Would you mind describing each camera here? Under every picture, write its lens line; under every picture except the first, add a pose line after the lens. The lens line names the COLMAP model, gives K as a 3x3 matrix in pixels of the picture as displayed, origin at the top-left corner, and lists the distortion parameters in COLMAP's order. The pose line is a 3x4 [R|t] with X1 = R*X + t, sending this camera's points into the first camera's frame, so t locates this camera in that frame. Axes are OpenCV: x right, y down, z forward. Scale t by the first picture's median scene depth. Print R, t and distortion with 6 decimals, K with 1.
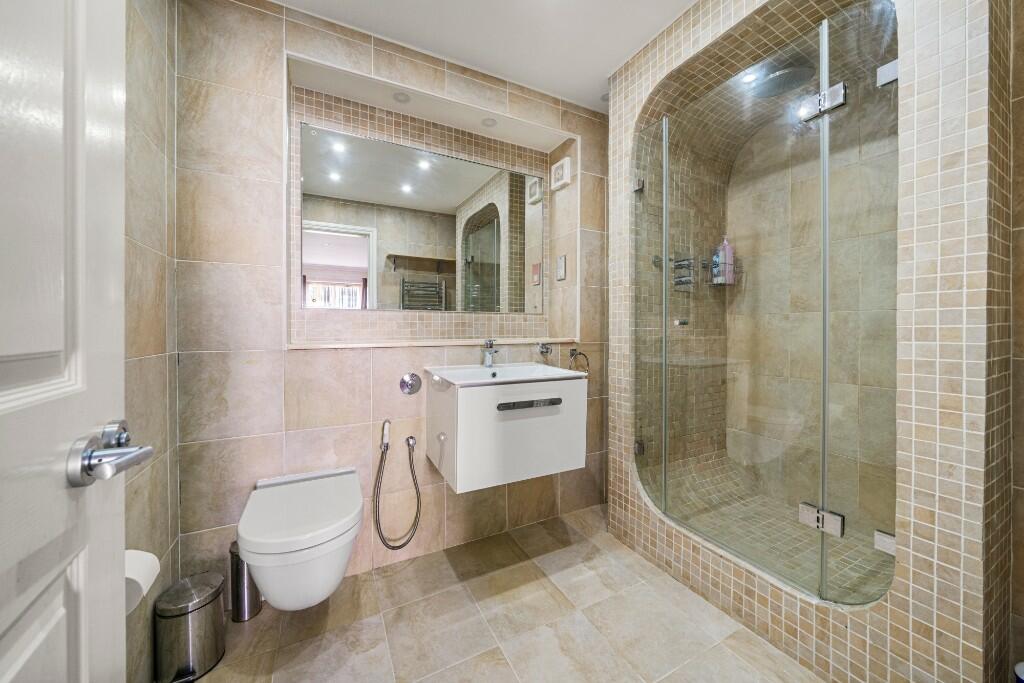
lens RADIAL K [[370.5, 0, 509.1], [0, 370.5, 334.9], [0, 0, 1]] dist [-0.000134, -0.000008]
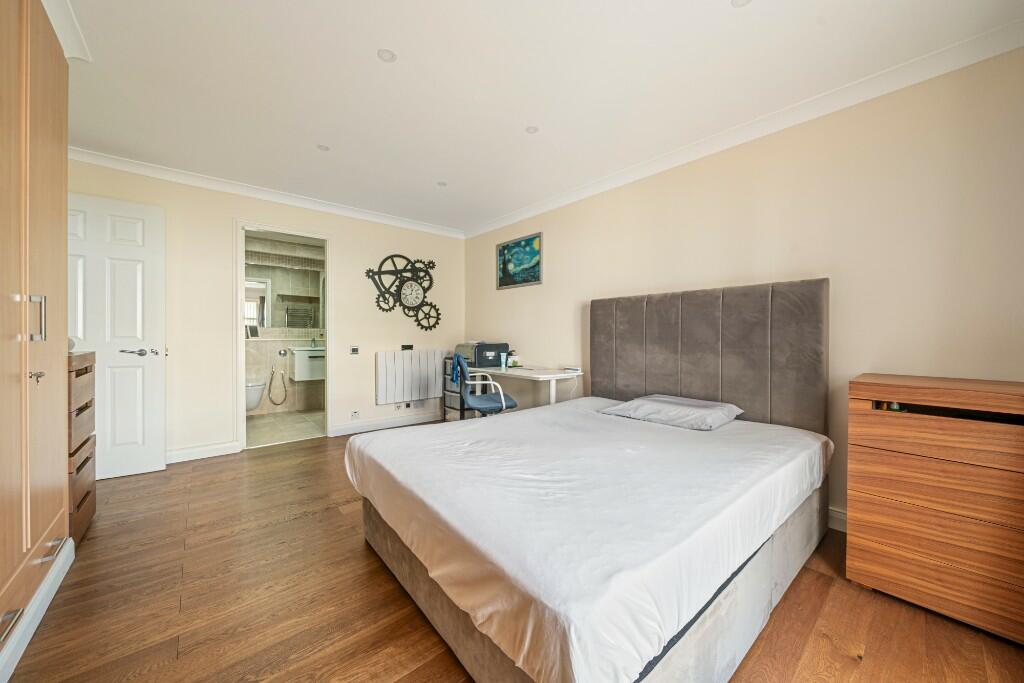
lens RADIAL K [[370.5, 0, 509.1], [0, 370.5, 334.9], [0, 0, 1]] dist [-0.000134, -0.000008]
pose [[0.975251, -0.000170, 0.221102, 0.387564], [0.003034, 0.999916, -0.012611, 0.013237], [-0.221081, 0.012970, 0.975169, -1.052671]]
